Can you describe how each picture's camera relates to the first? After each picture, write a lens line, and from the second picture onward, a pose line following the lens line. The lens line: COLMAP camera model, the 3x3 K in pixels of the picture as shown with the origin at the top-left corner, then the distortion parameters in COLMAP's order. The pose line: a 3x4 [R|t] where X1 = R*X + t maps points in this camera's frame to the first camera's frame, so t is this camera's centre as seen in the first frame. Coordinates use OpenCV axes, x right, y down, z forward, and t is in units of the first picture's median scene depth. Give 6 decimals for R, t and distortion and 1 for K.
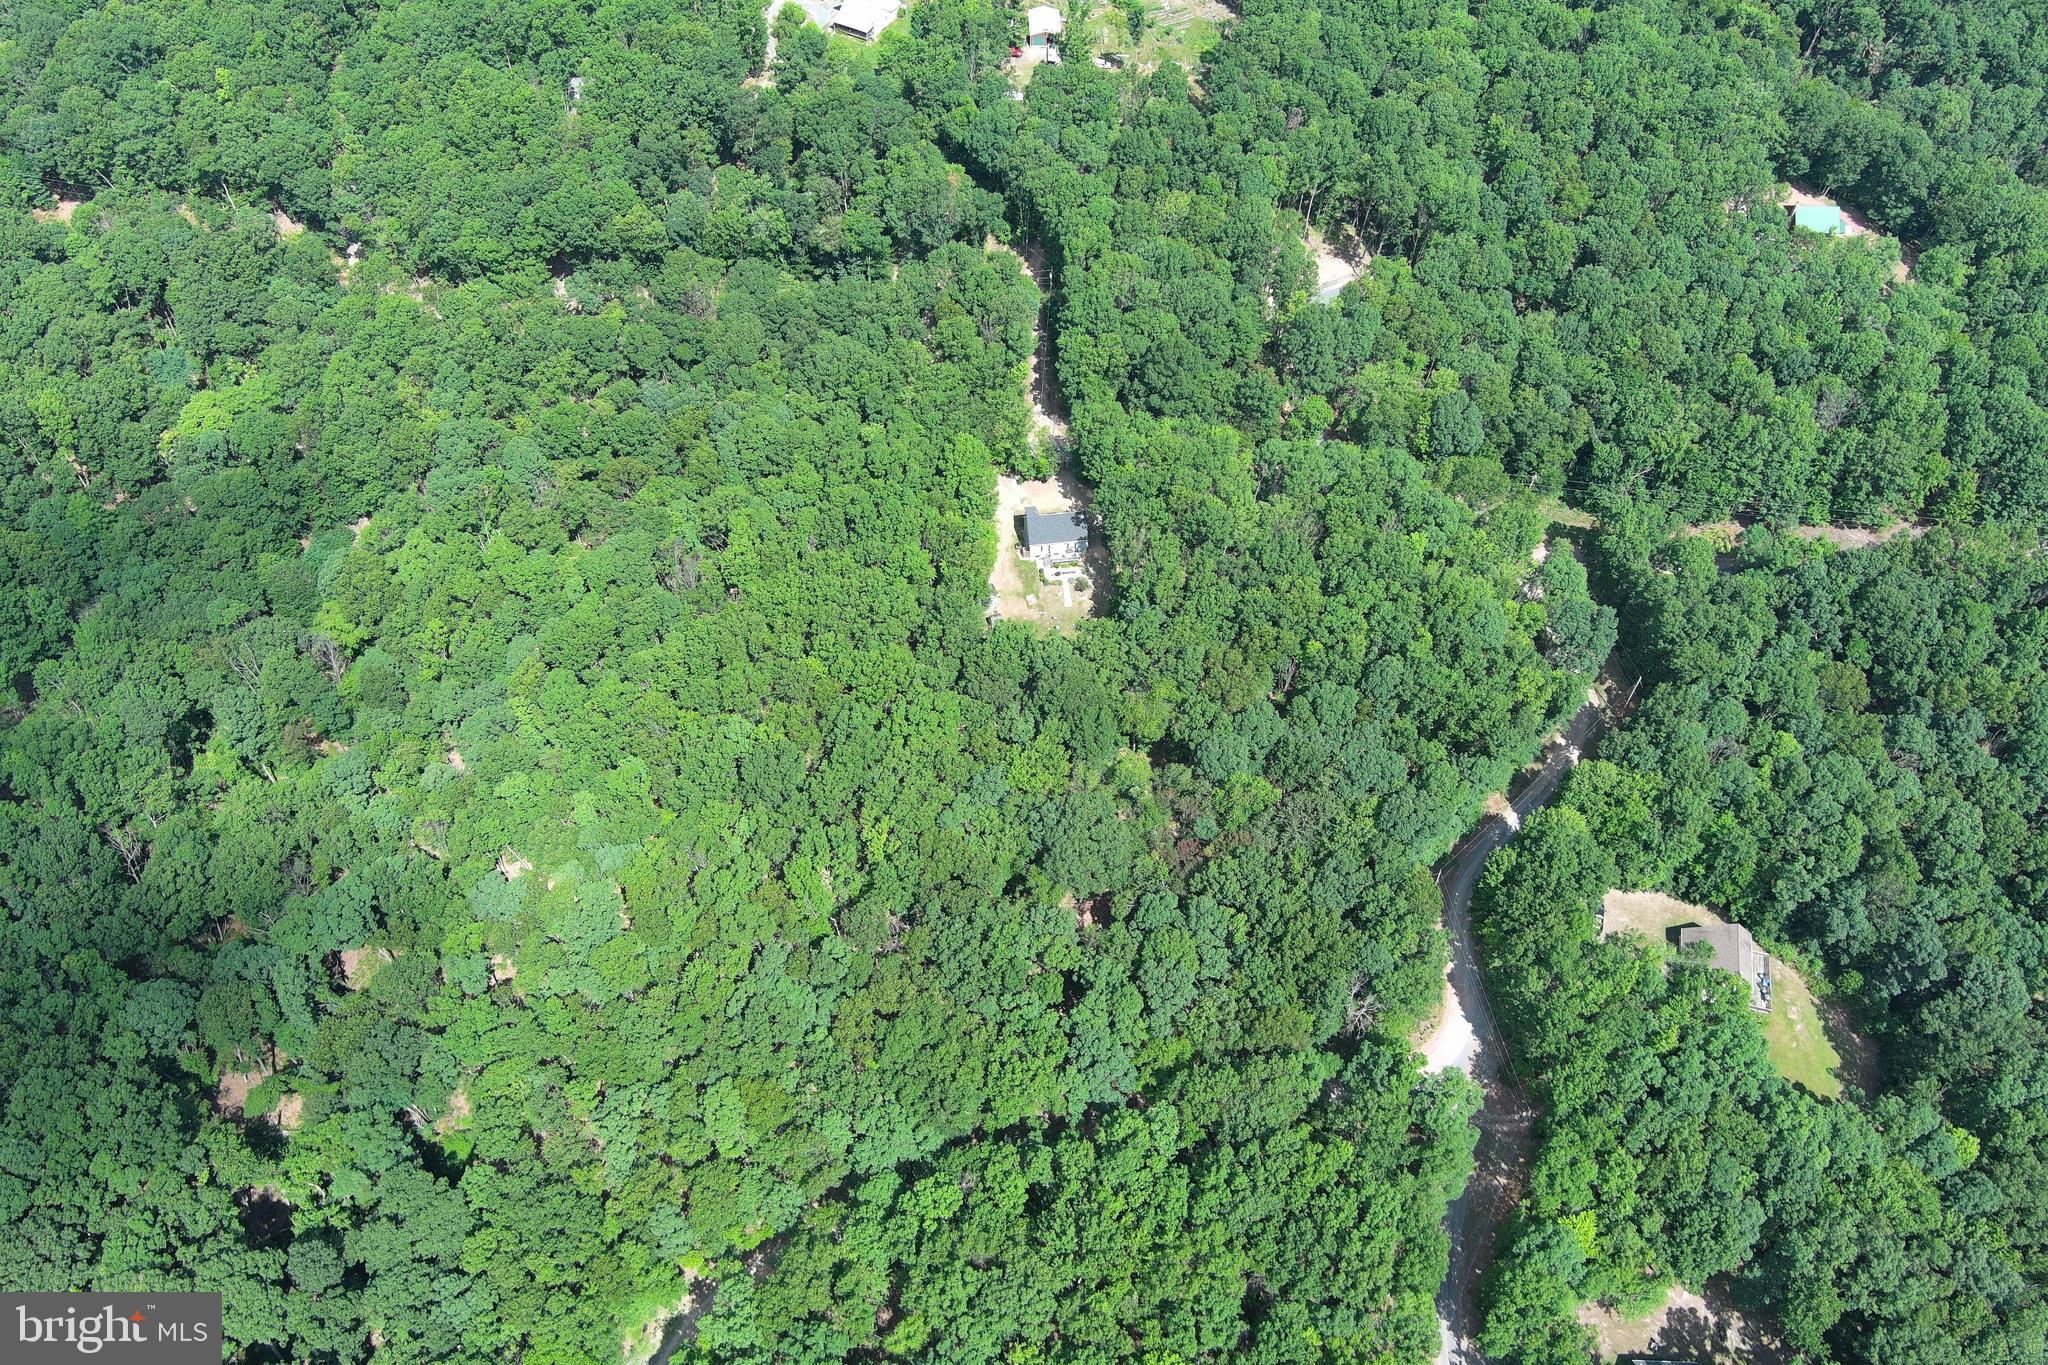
lens RADIAL K [[1590.4, 0, 1033.9], [0, 1590.4, 671.8], [0, 0, 1]] dist [0.023833, -0.015508]
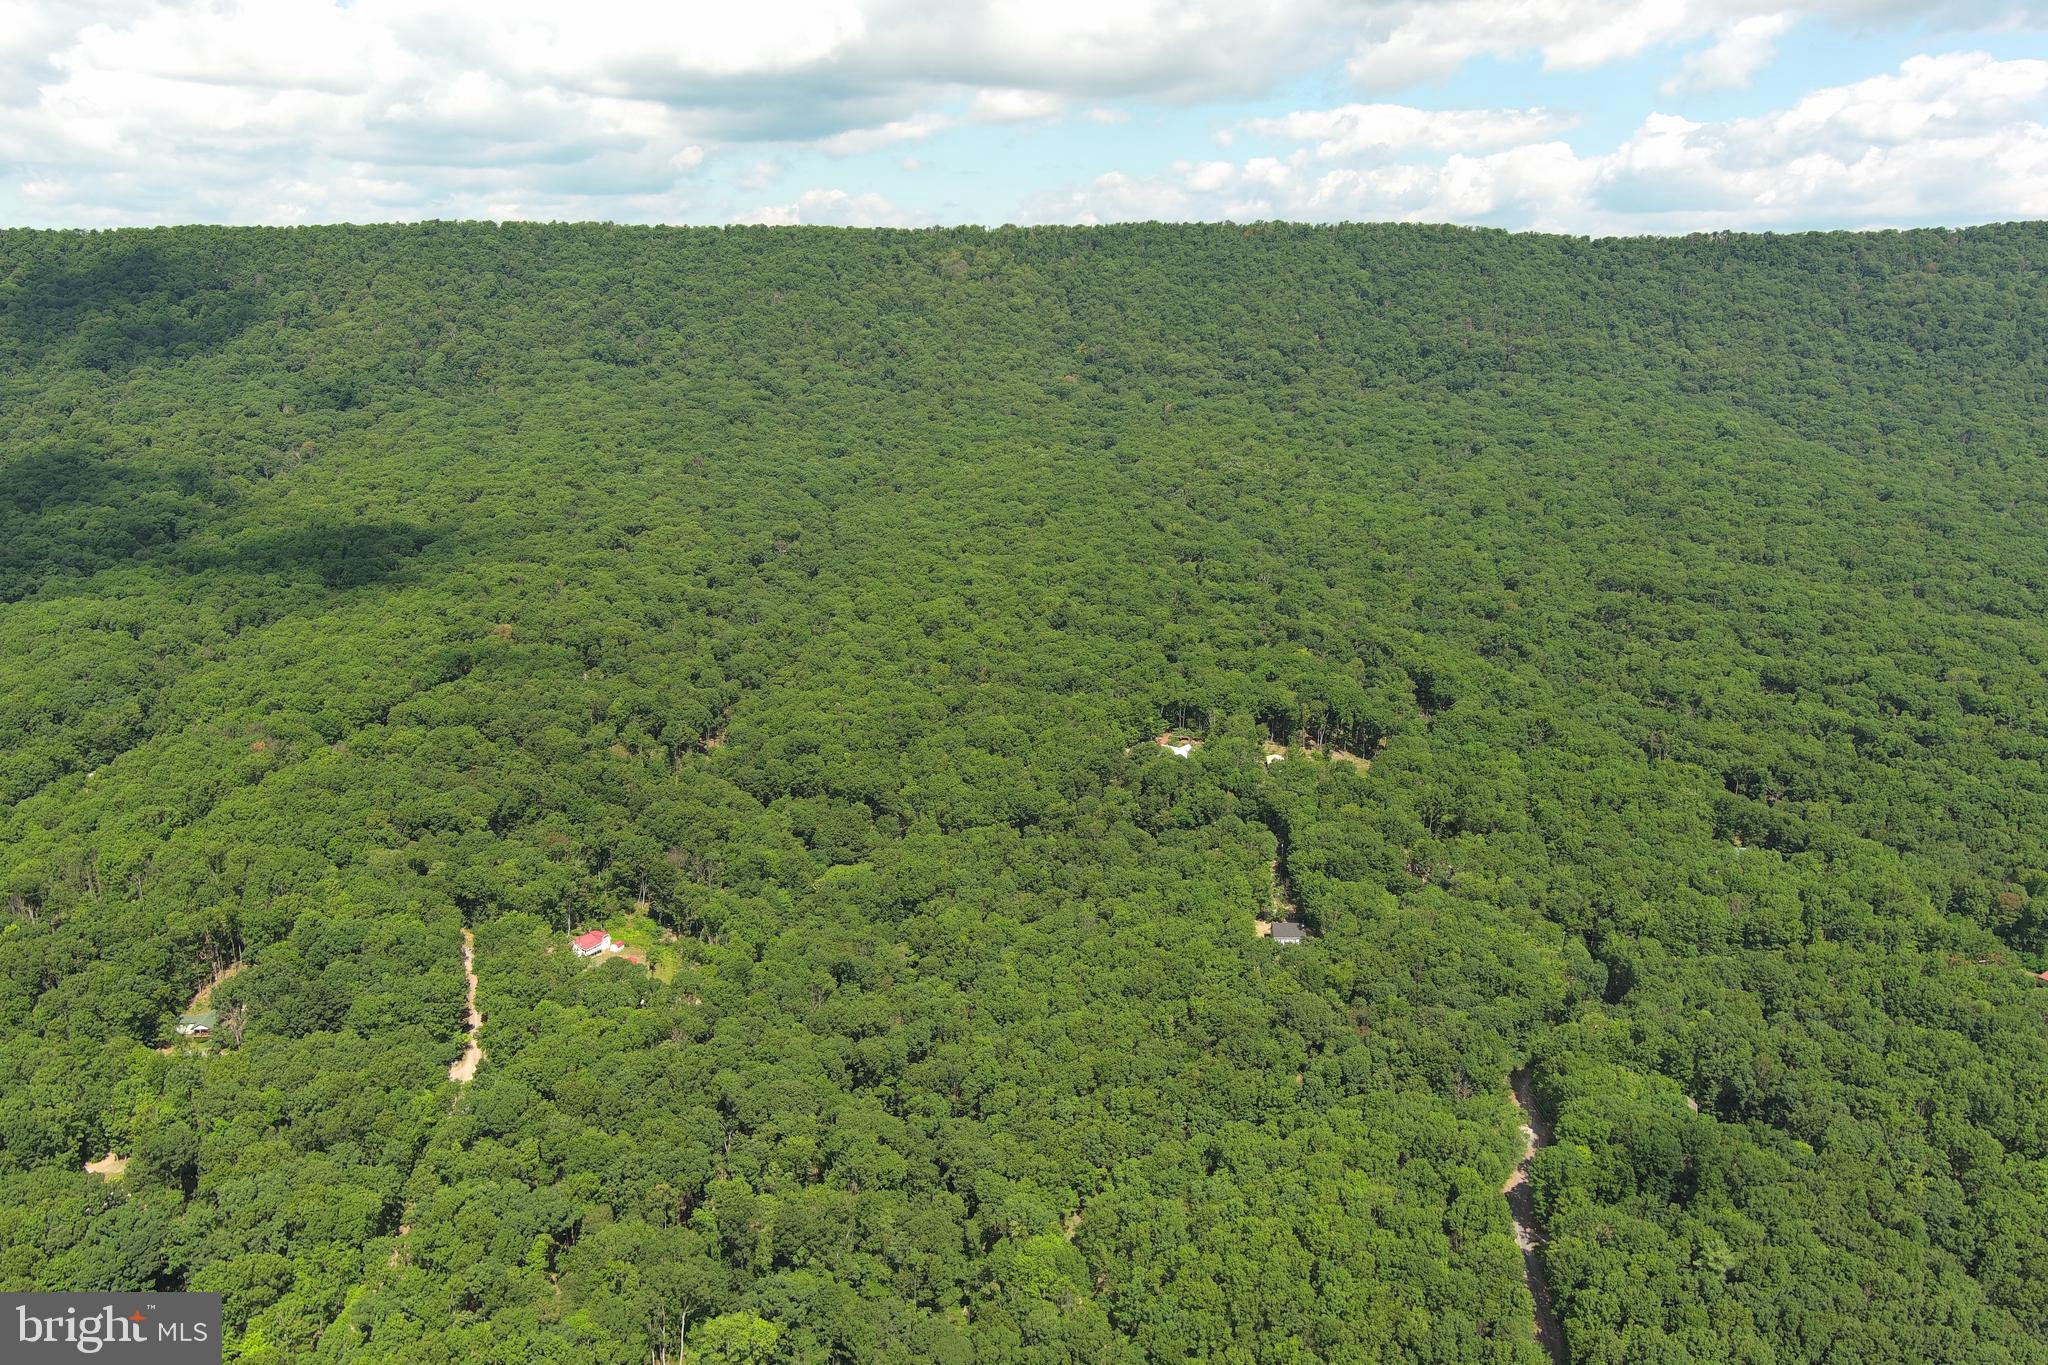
lens RADIAL K [[1590.4, 0, 1027.9], [0, 1590.4, 687.0], [0, 0, 1]] dist [0.023833, -0.015508]
pose [[0.991178, 0.012293, -0.131964, -0.046622], [-0.089209, 0.798252, -0.595681, 0.837416], [0.098018, 0.602198, 0.792307, -0.672485]]
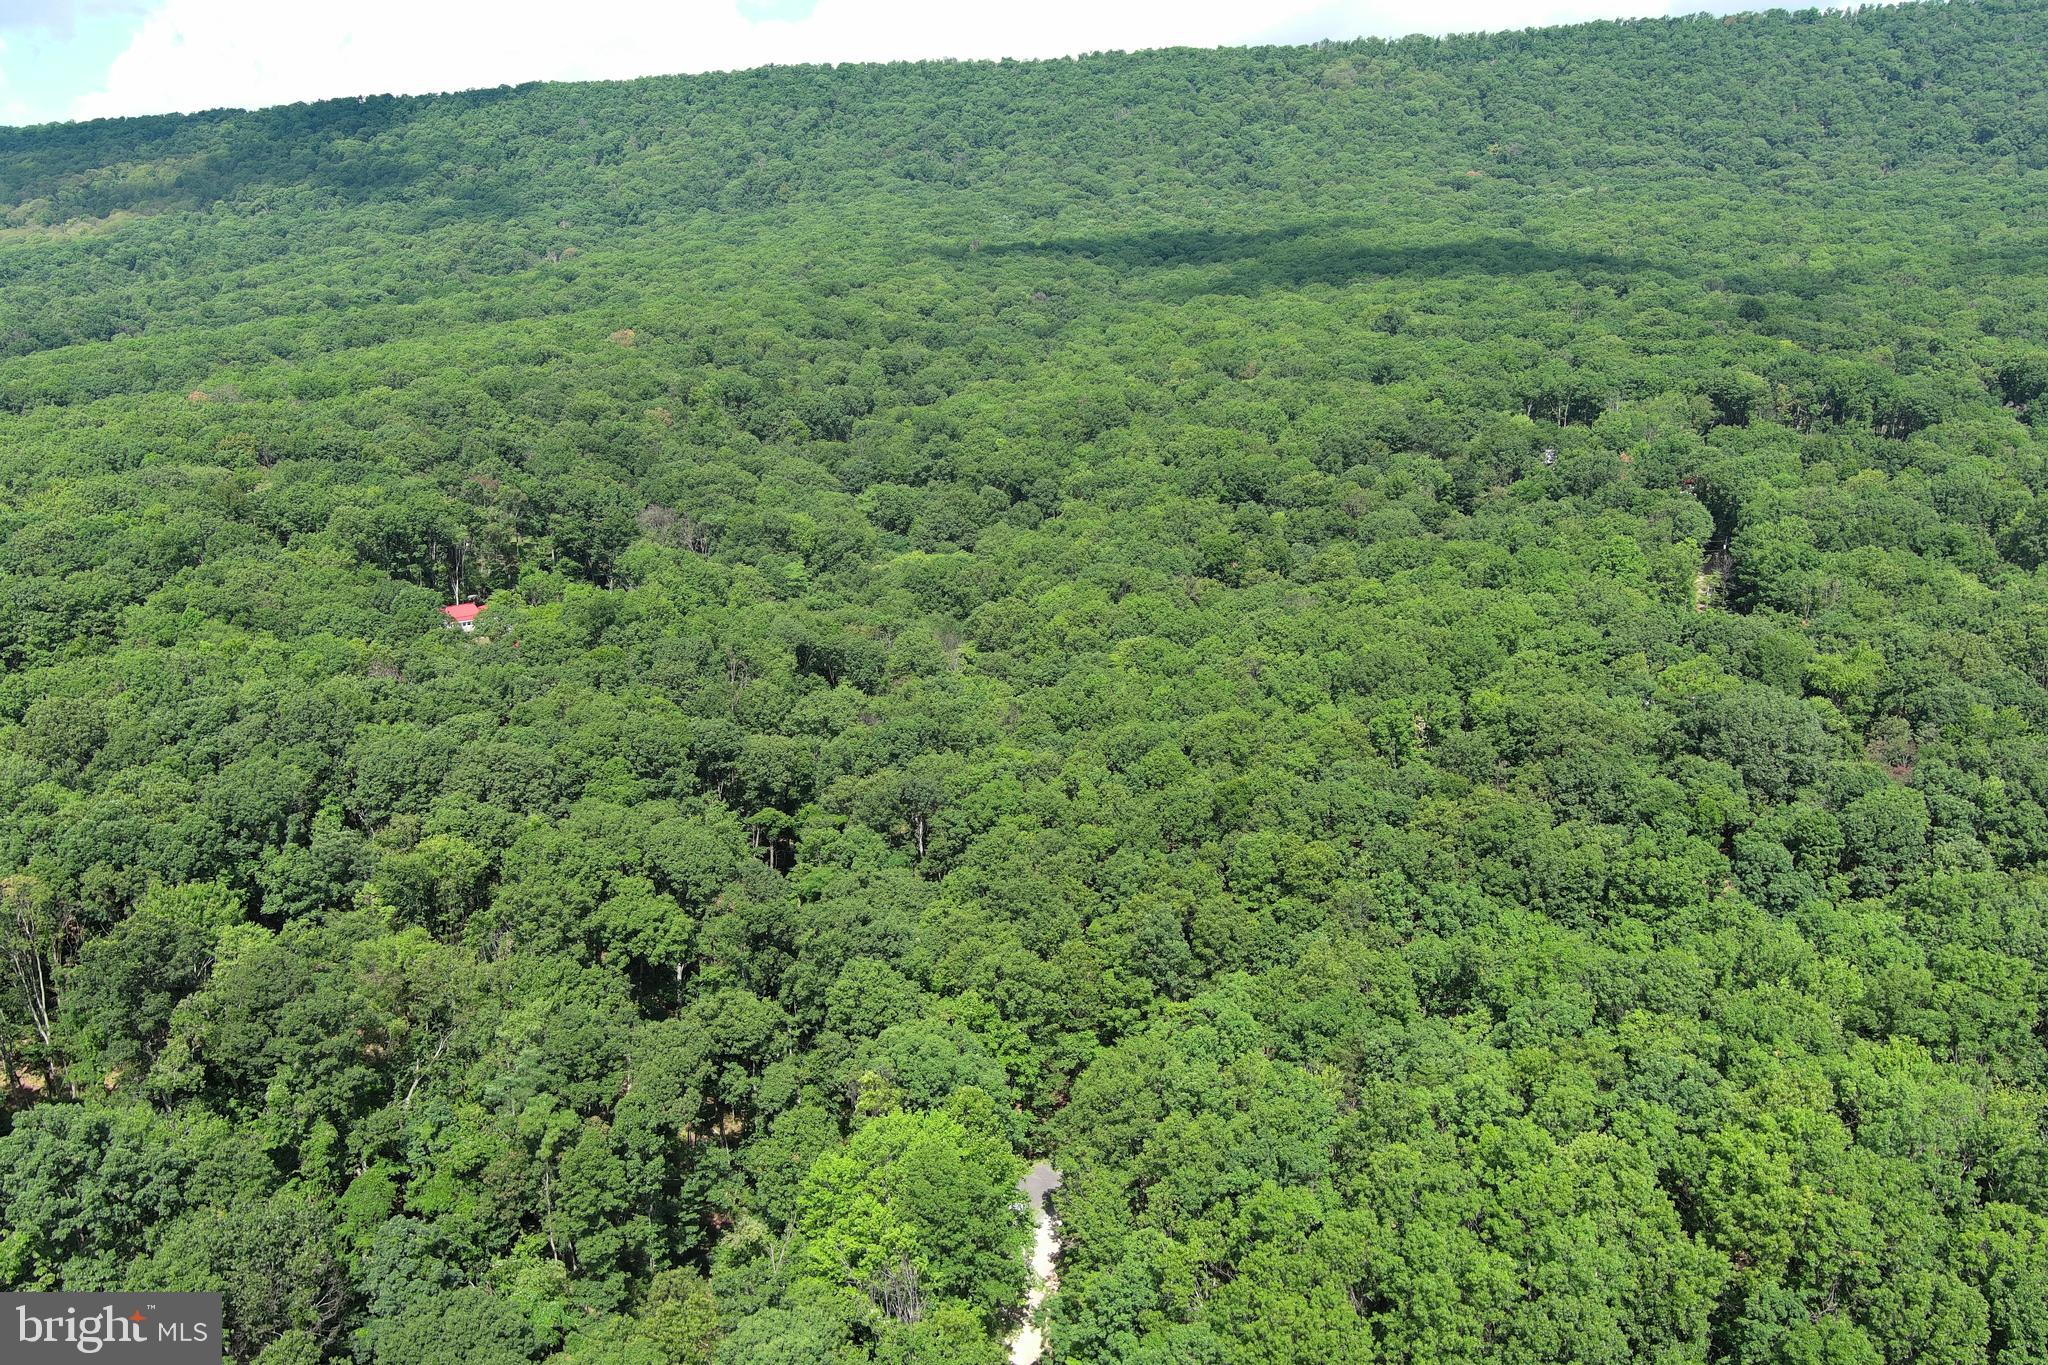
lens RADIAL K [[1590.4, 0, 1026.0], [0, 1590.4, 682.7], [0, 0, 1]] dist [0.023833, -0.015508]
pose [[0.918182, 0.052998, -0.392598, 0.007438], [-0.282904, 0.781452, -0.556145, 0.555807], [0.277322, 0.621710, 0.732509, 0.266871]]
